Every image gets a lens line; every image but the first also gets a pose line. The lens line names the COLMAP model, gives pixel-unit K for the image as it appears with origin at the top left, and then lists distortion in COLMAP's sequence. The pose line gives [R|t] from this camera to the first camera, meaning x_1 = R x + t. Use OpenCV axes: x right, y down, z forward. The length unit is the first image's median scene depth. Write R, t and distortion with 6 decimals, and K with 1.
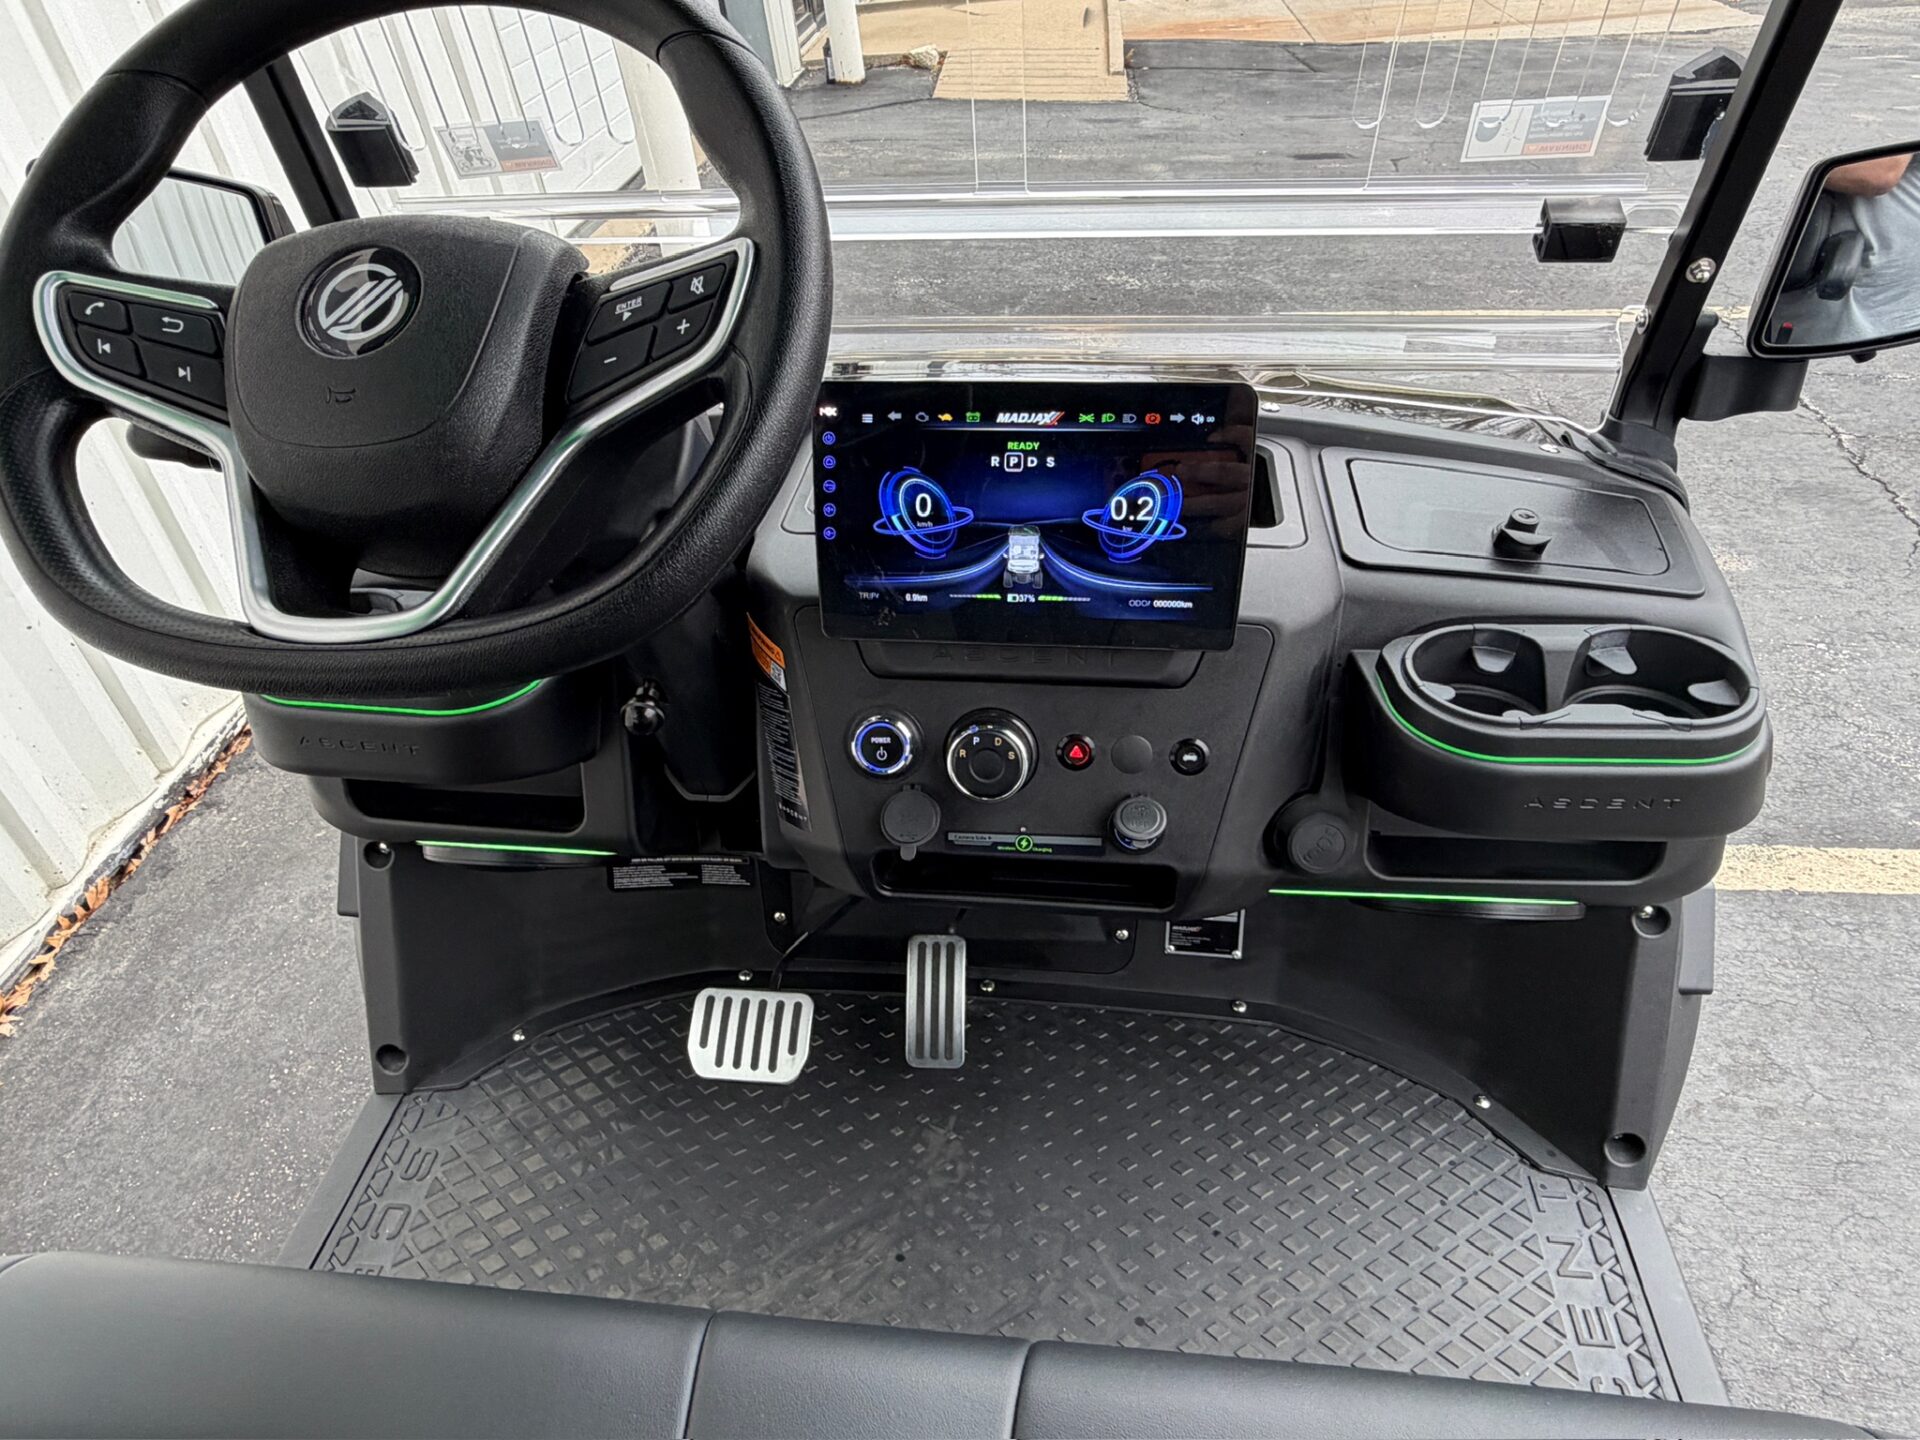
lens RADIAL K [[1299.8, 0, 964.8], [0, 1299.8, 720.9], [0, 0, 1]] dist [-0.003594, -0.000826]
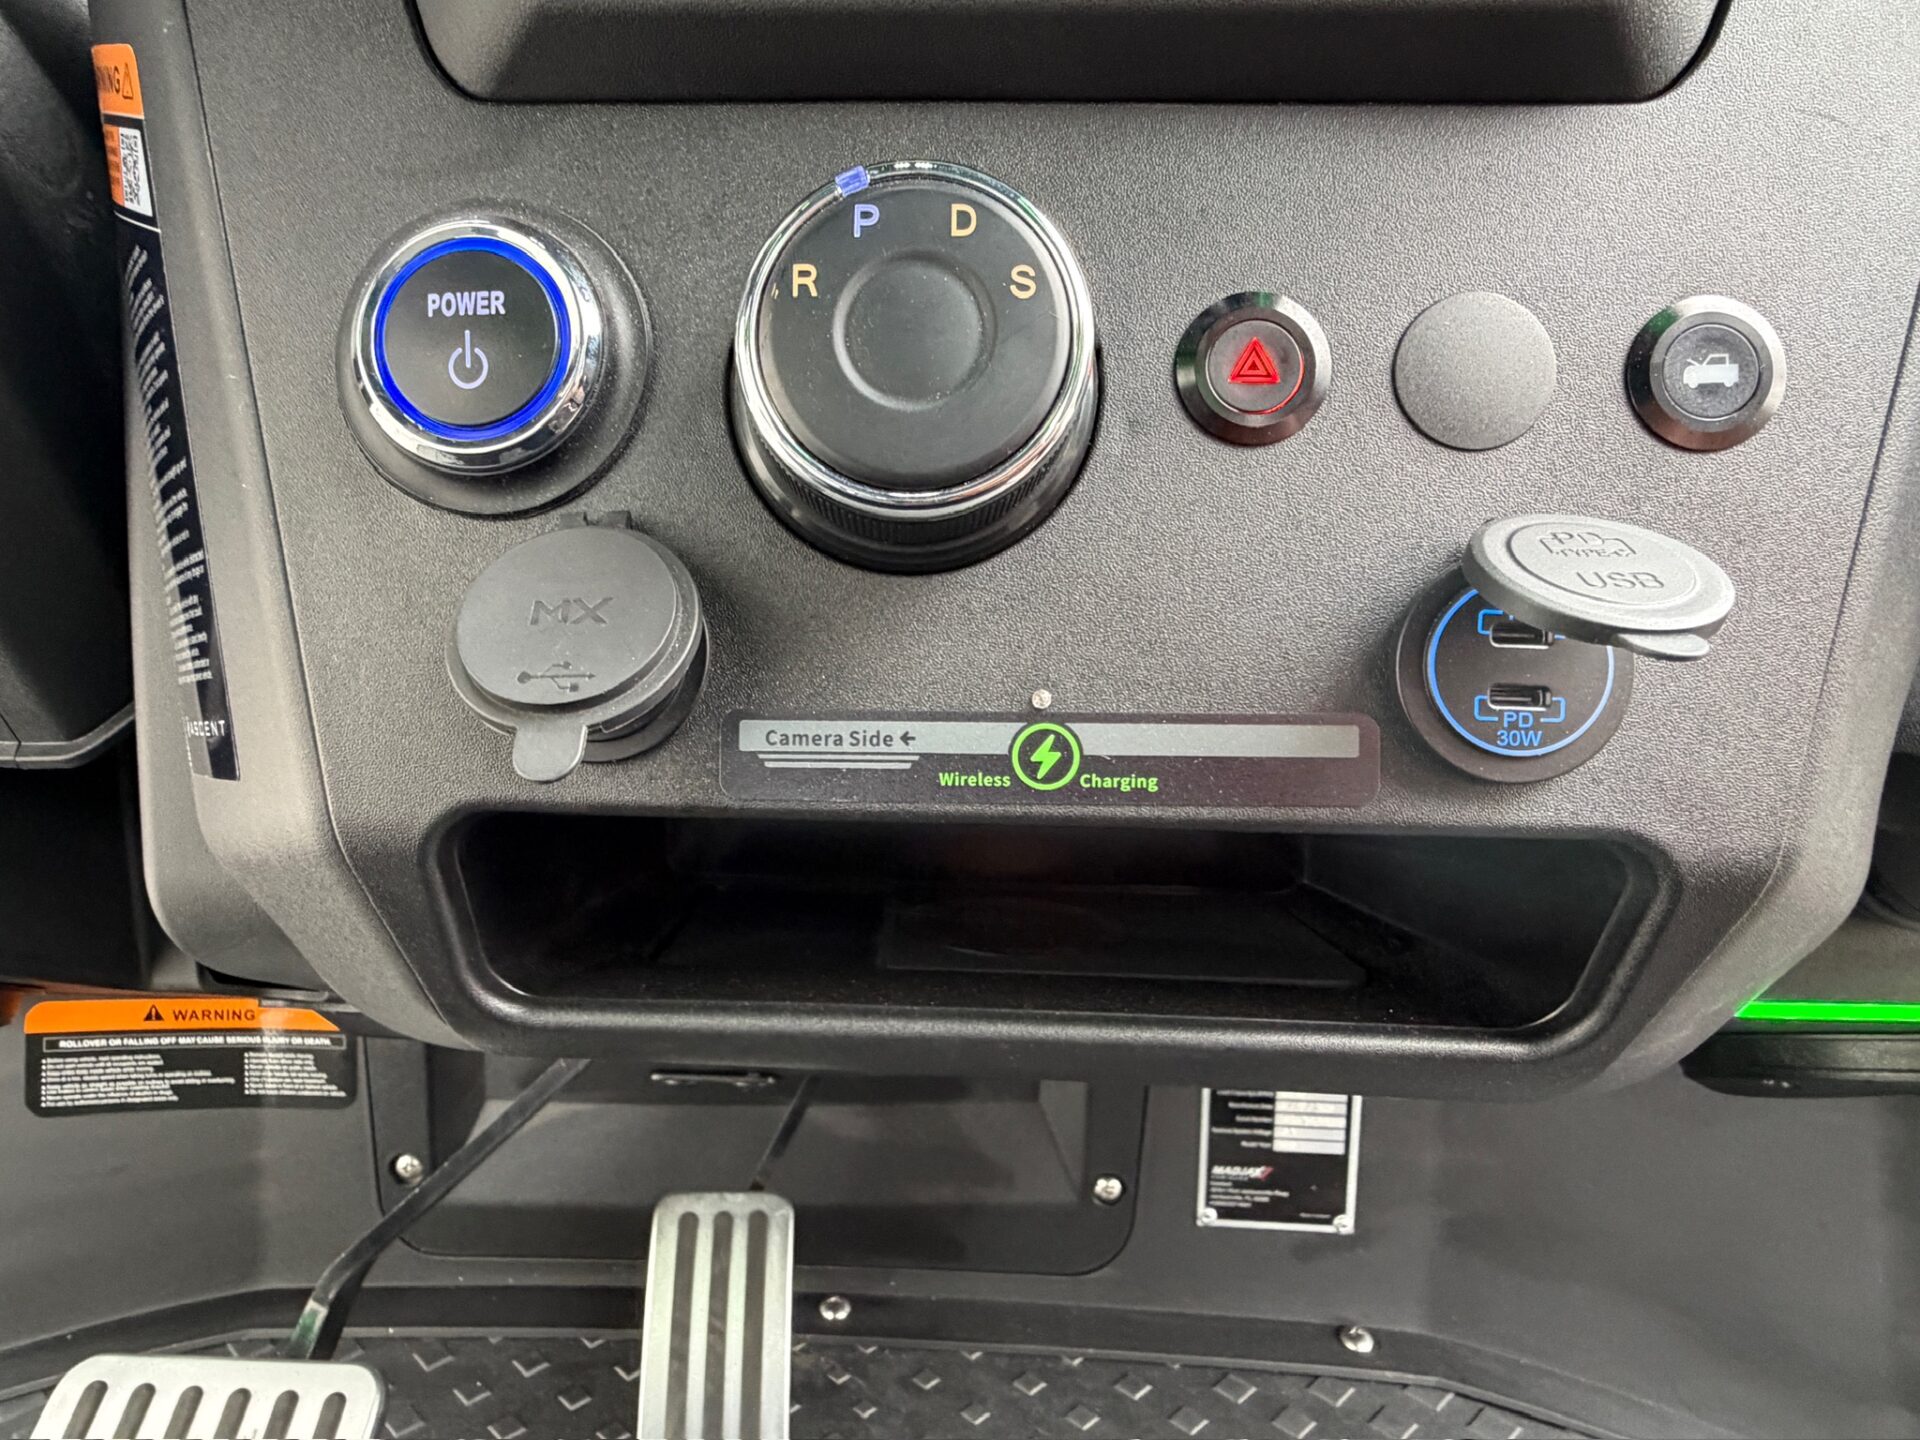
lens RADIAL K [[1128.4, 0, 945.5], [0, 1128.4, 718.0], [0, 0, 1]] dist [-0.002119, 0.000971]
pose [[0.992134, 0.028182, 0.121967, 0.000440], [0.002840, 0.969010, -0.247004, 0.097283], [-0.125148, 0.245407, 0.961308, 0.552475]]
